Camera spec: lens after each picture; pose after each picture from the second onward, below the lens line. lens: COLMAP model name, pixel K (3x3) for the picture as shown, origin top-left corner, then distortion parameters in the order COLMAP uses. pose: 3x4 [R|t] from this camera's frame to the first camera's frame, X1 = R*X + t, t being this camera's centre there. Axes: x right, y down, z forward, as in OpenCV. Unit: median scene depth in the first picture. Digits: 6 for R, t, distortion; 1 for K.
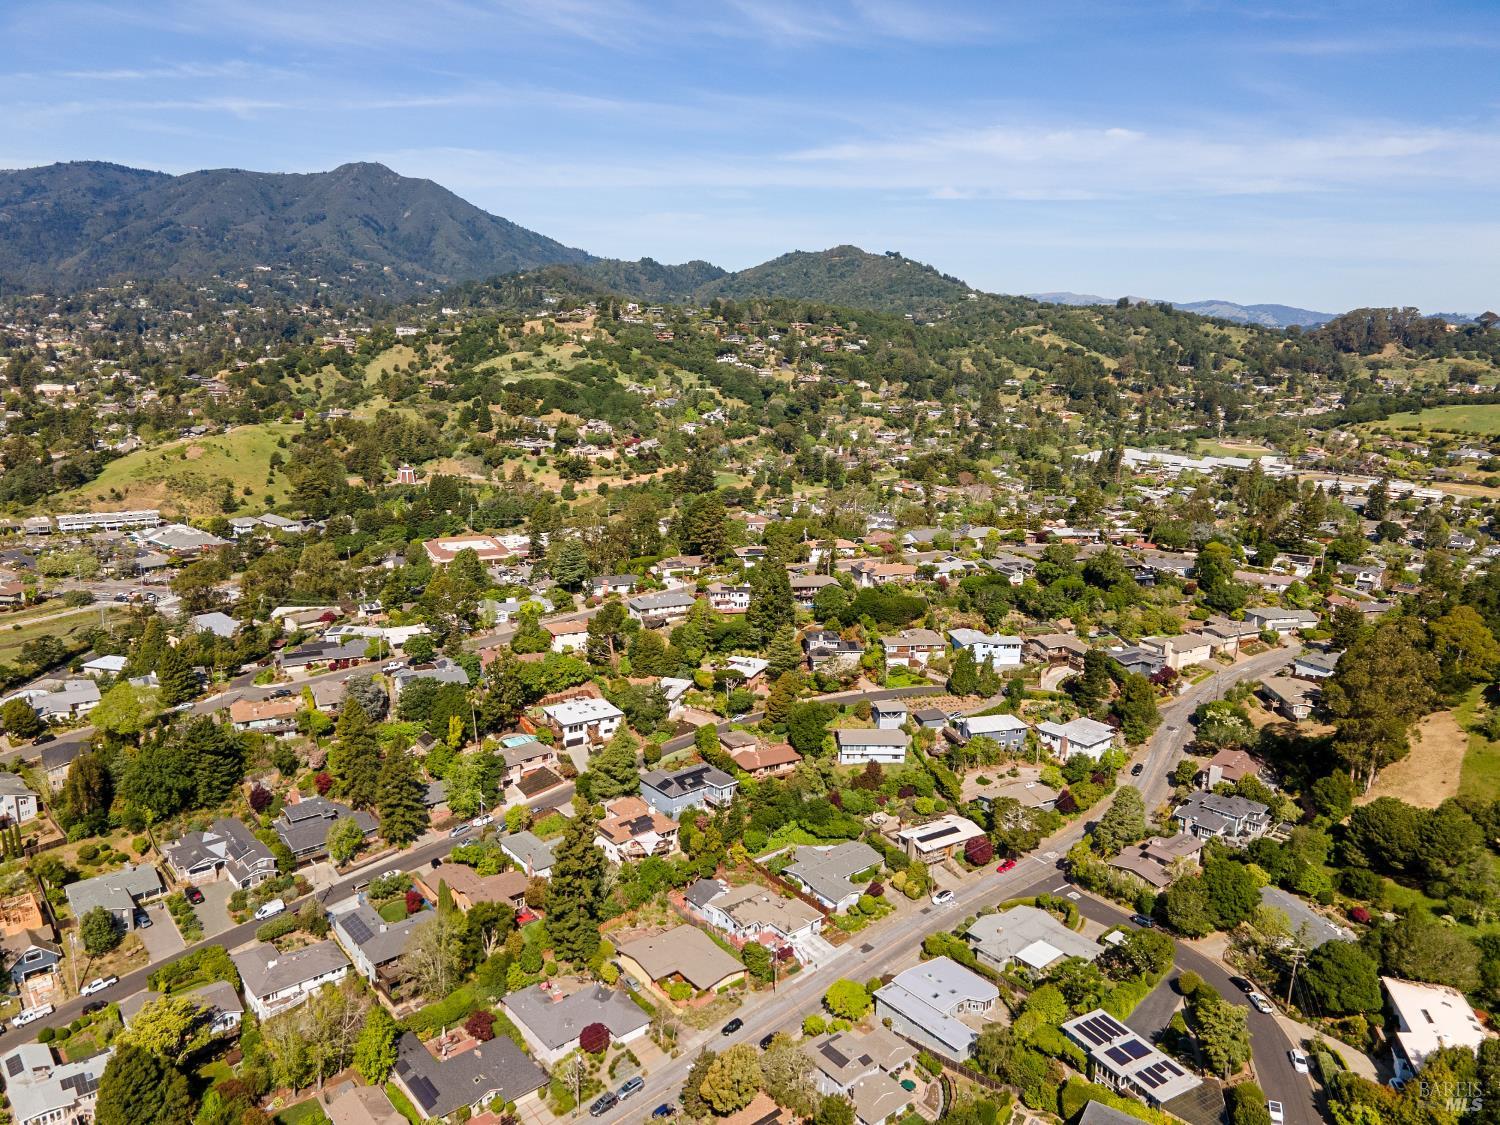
lens RADIAL K [[1110.9, 0, 750.0], [0, 1110.9, 562.5], [0, 0, 1]] dist [0.035728, 0.012788]
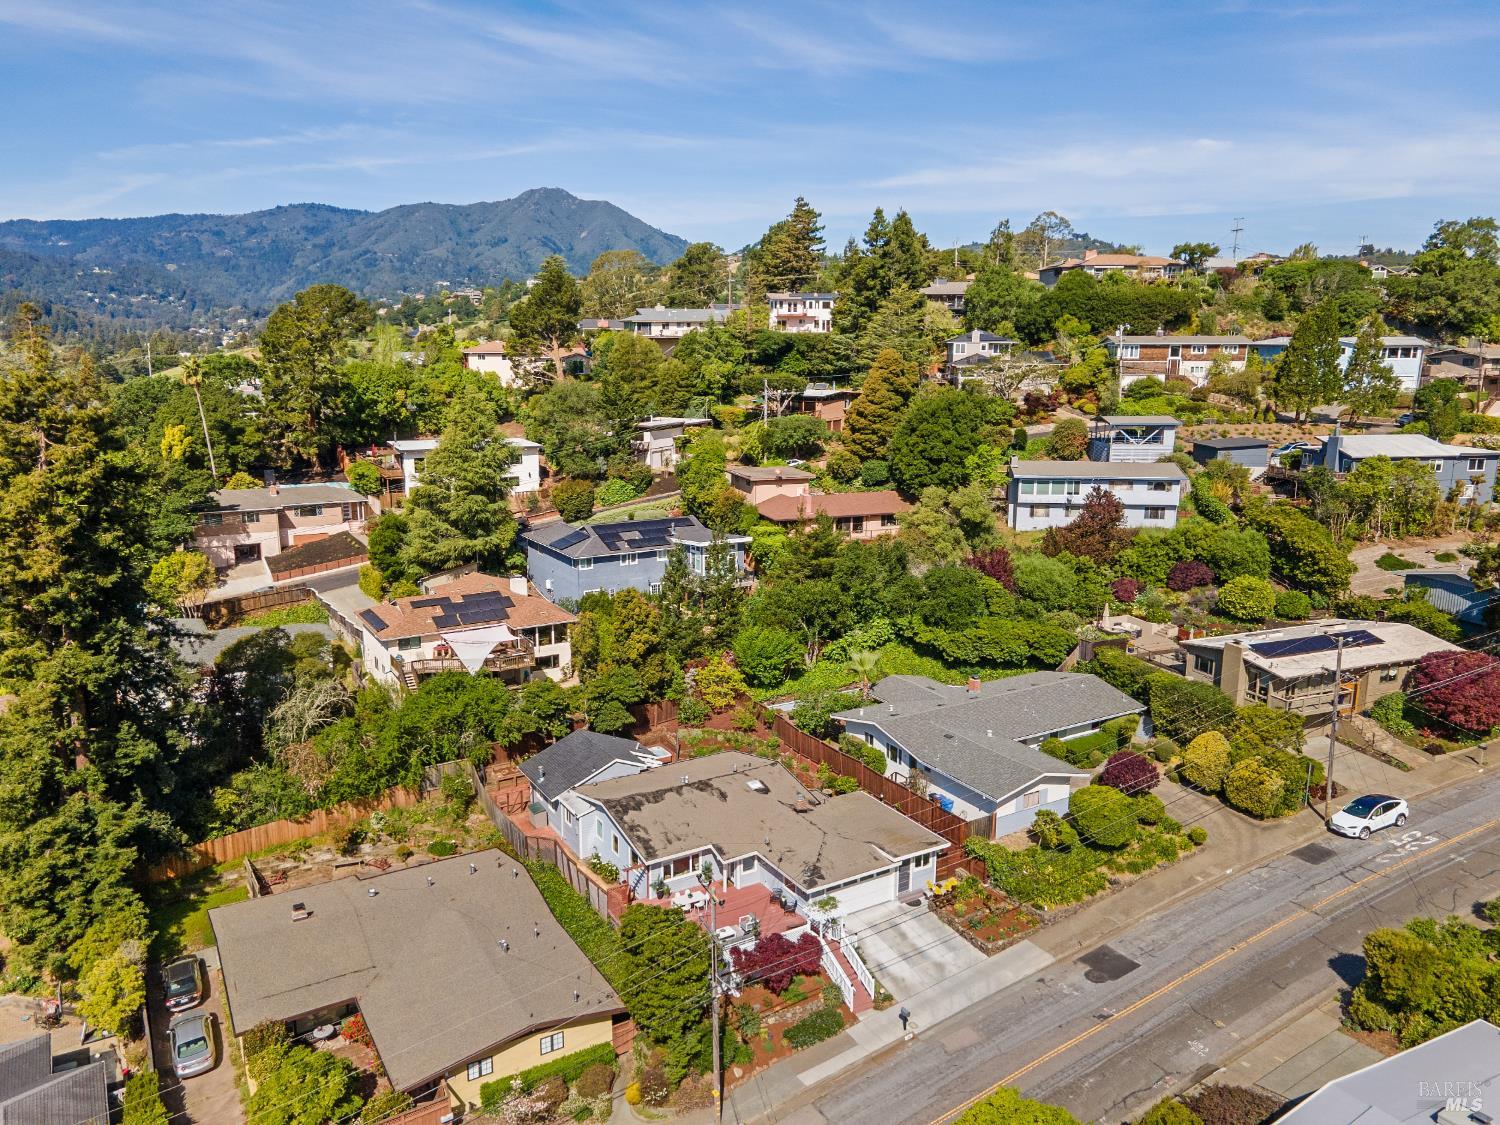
lens RADIAL K [[1110.9, 0, 750.0], [0, 1110.9, 562.5], [0, 0, 1]] dist [0.035728, 0.012788]
pose [[0.987943, 0.010611, -0.154453, 0.054740], [-0.014810, 0.999551, -0.026060, 0.231895], [0.154107, 0.028033, 0.987656, 0.648253]]
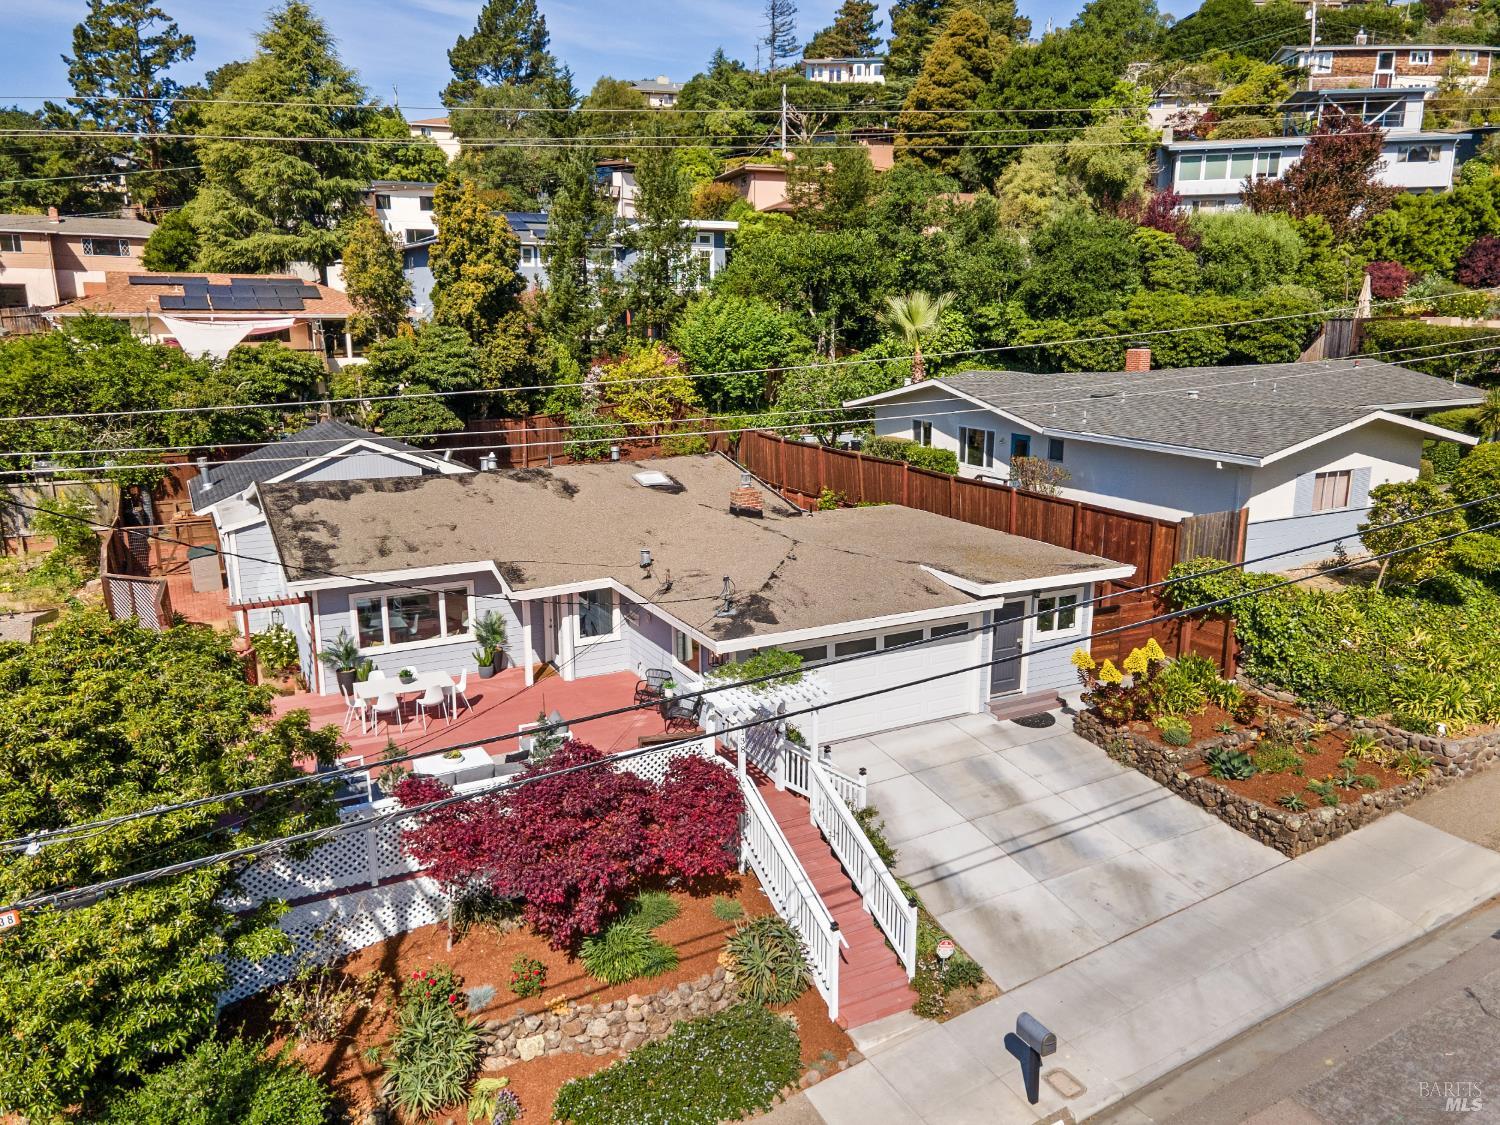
lens RADIAL K [[1110.9, 0, 750.0], [0, 1110.9, 562.5], [0, 0, 1]] dist [0.035728, 0.012788]
pose [[0.977369, 0.022306, -0.210363, 0.049188], [-0.023391, 0.999723, -0.002668, 0.291068], [0.210245, 0.007528, 0.977620, 0.814703]]
